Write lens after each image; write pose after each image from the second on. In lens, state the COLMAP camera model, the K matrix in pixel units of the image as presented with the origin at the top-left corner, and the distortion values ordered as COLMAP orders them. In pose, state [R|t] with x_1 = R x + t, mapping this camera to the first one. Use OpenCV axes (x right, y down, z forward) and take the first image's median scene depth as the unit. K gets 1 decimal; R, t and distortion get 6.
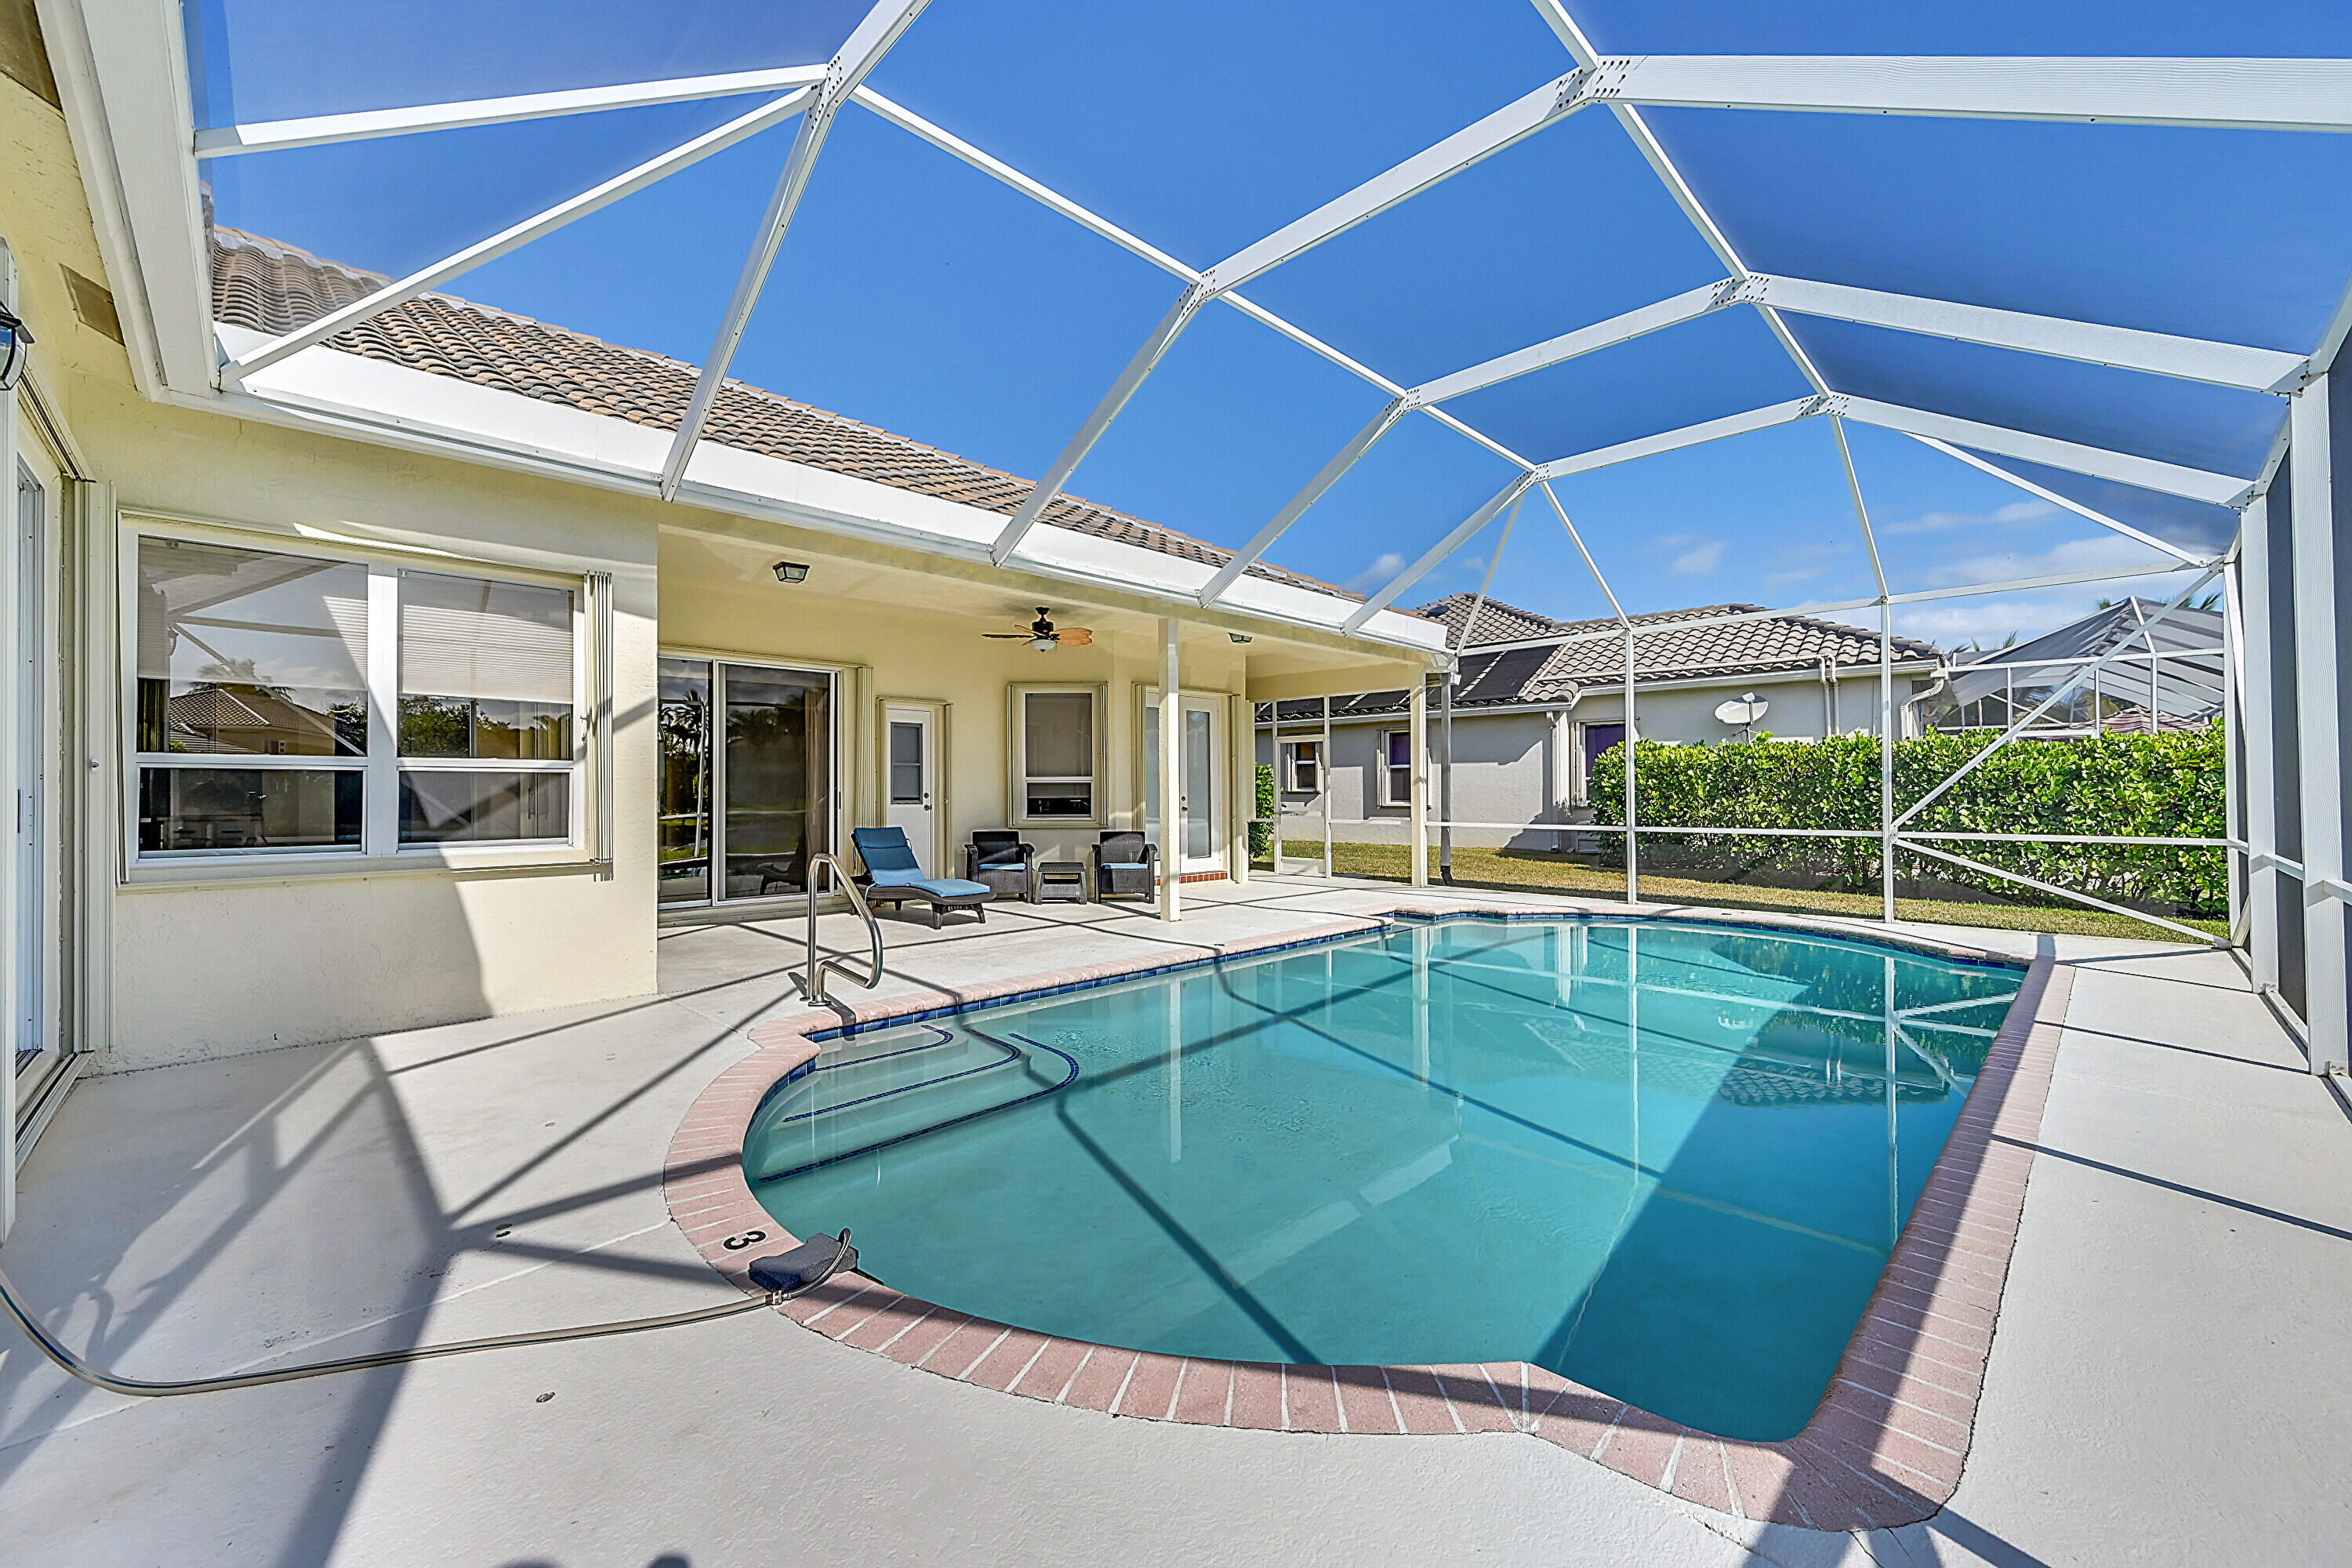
lens RADIAL K [[929.3, 0, 1176.0], [0, 929.3, 784.0], [0, 0, 1]] dist [-0.000595, 0.000012]
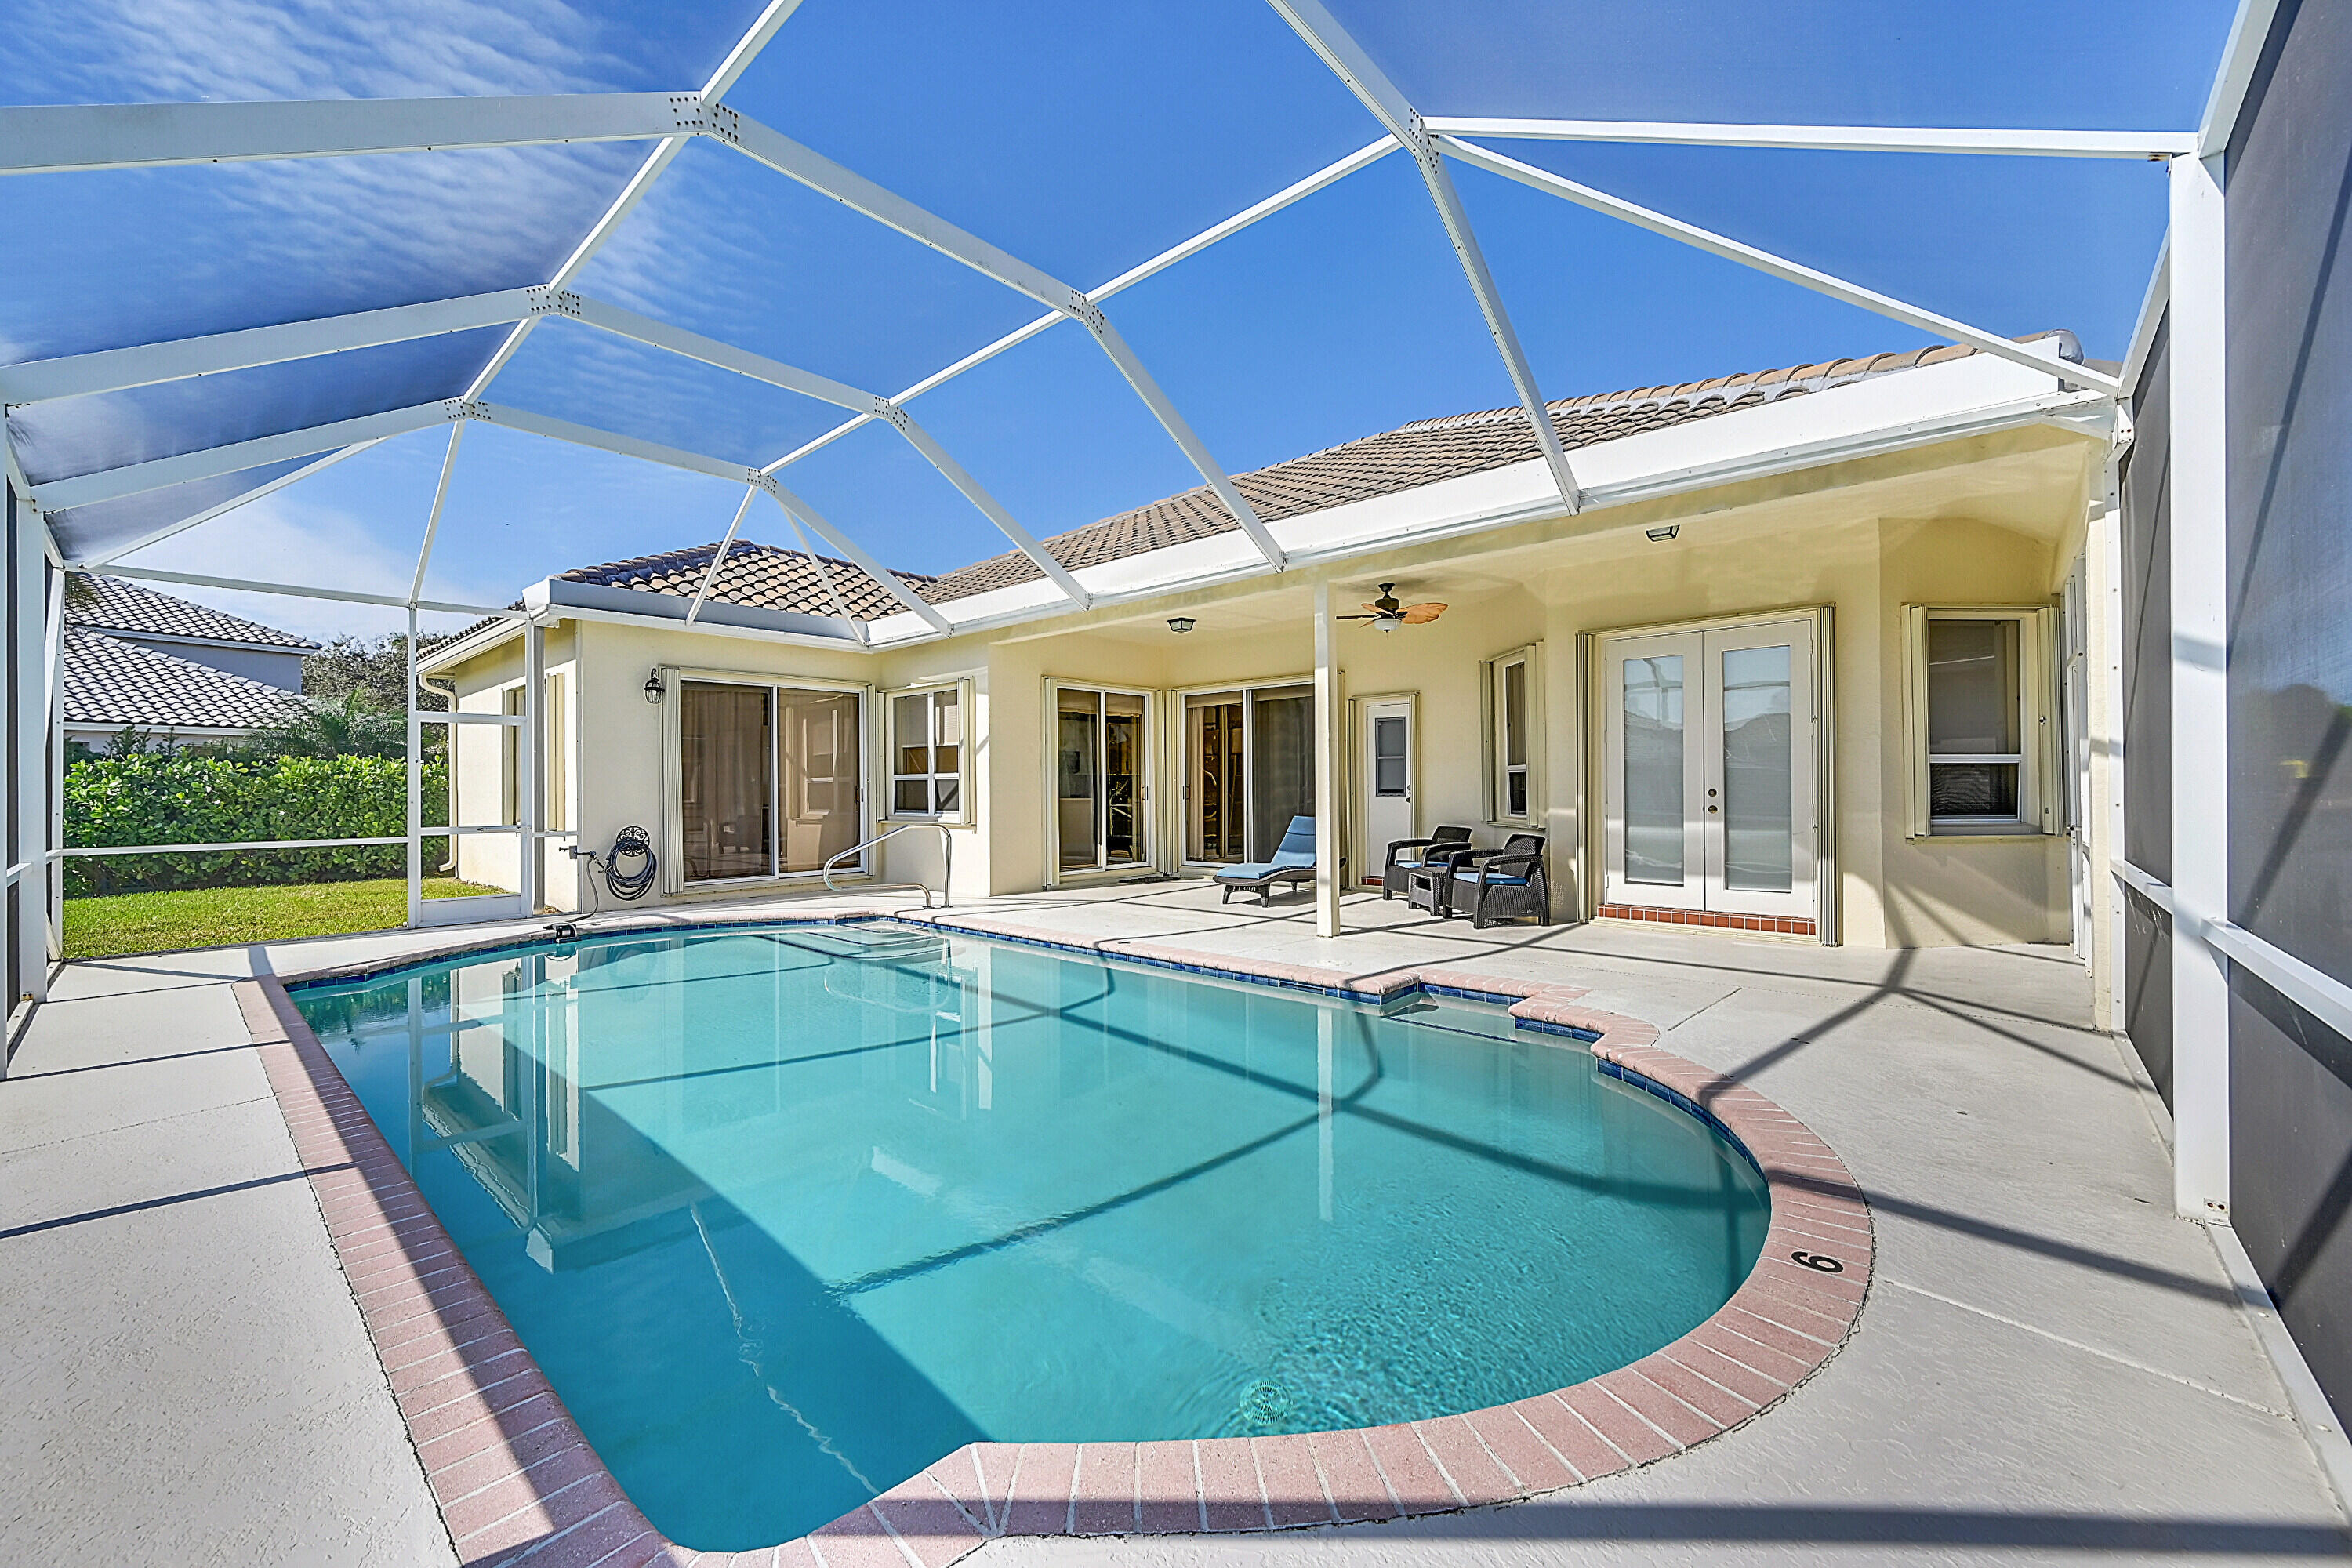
lens RADIAL K [[929.3, 0, 1176.0], [0, 929.3, 784.0], [0, 0, 1]] dist [-0.000595, 0.000012]
pose [[0.065905, 0.003477, -0.997820, 0.762850], [0.018209, 0.999823, 0.004687, -0.001050], [0.997660, -0.018478, 0.065830, 0.722699]]
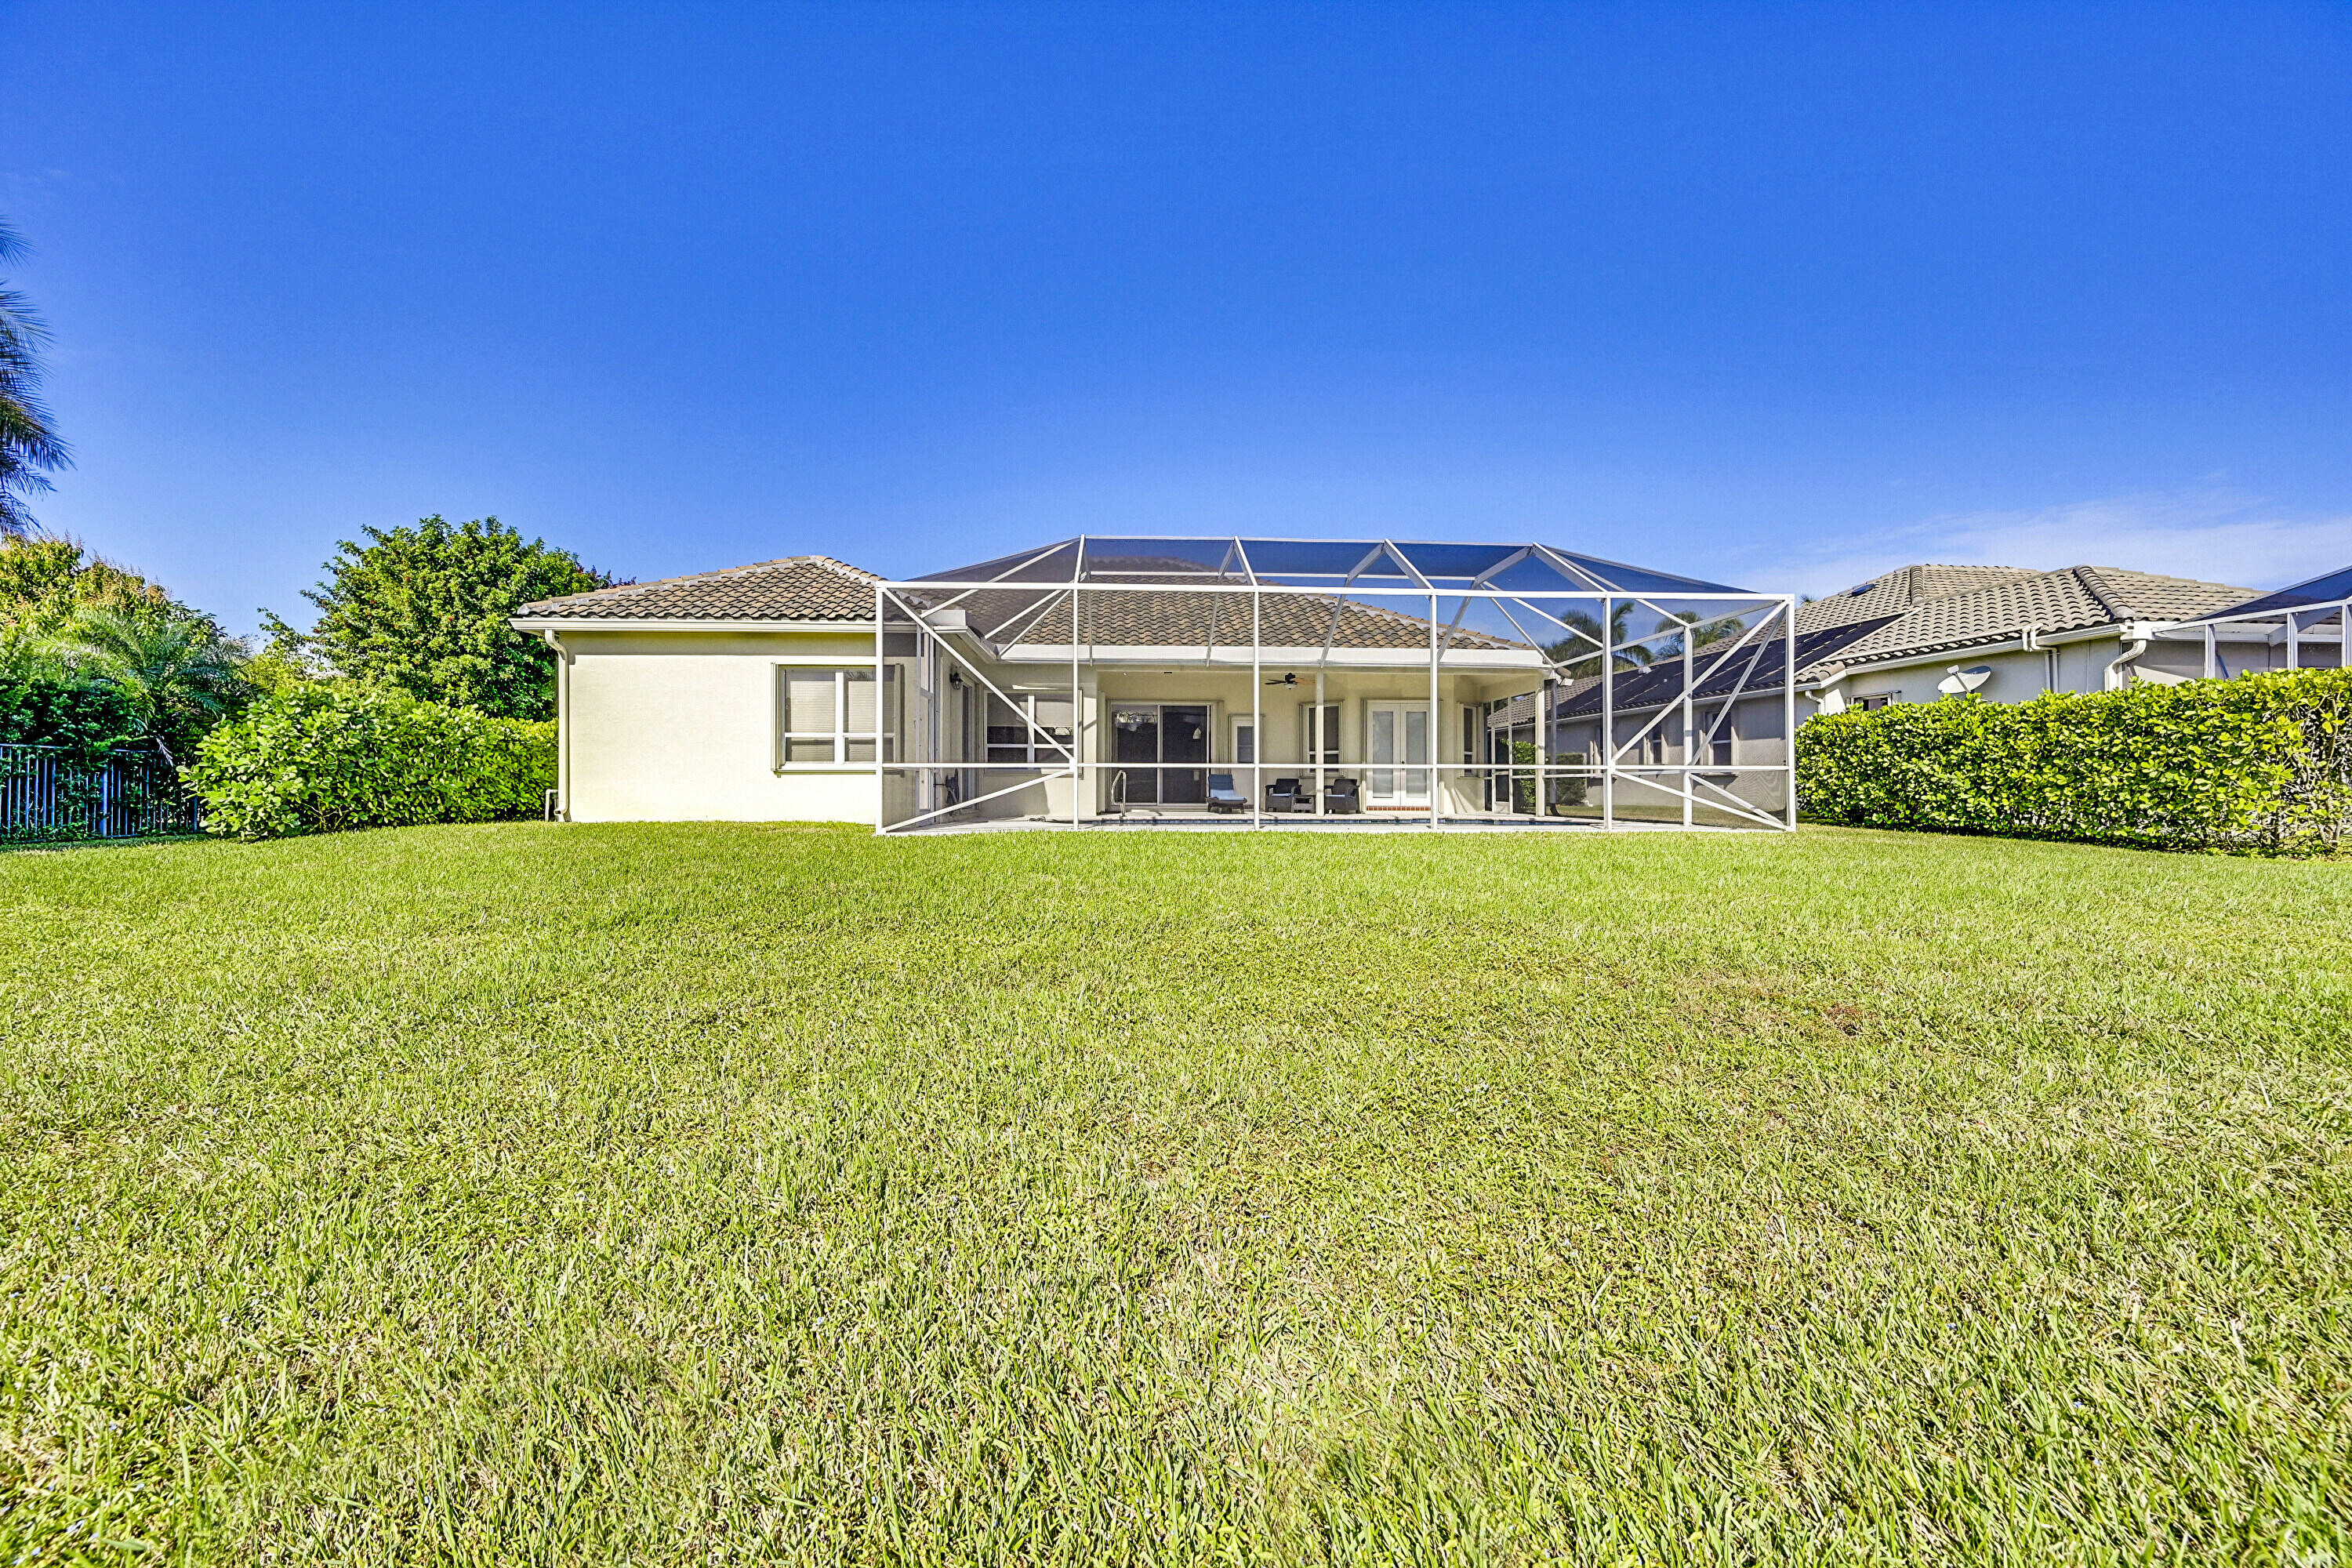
lens RADIAL K [[929.3, 0, 1176.0], [0, 929.3, 784.0], [0, 0, 1]] dist [-0.000595, 0.000012]
pose [[0.752506, -0.000004, -0.658585, 1.032103], [0.001674, 0.999997, 0.001906, 0.065103], [0.658583, -0.002537, 0.752504, -0.730620]]
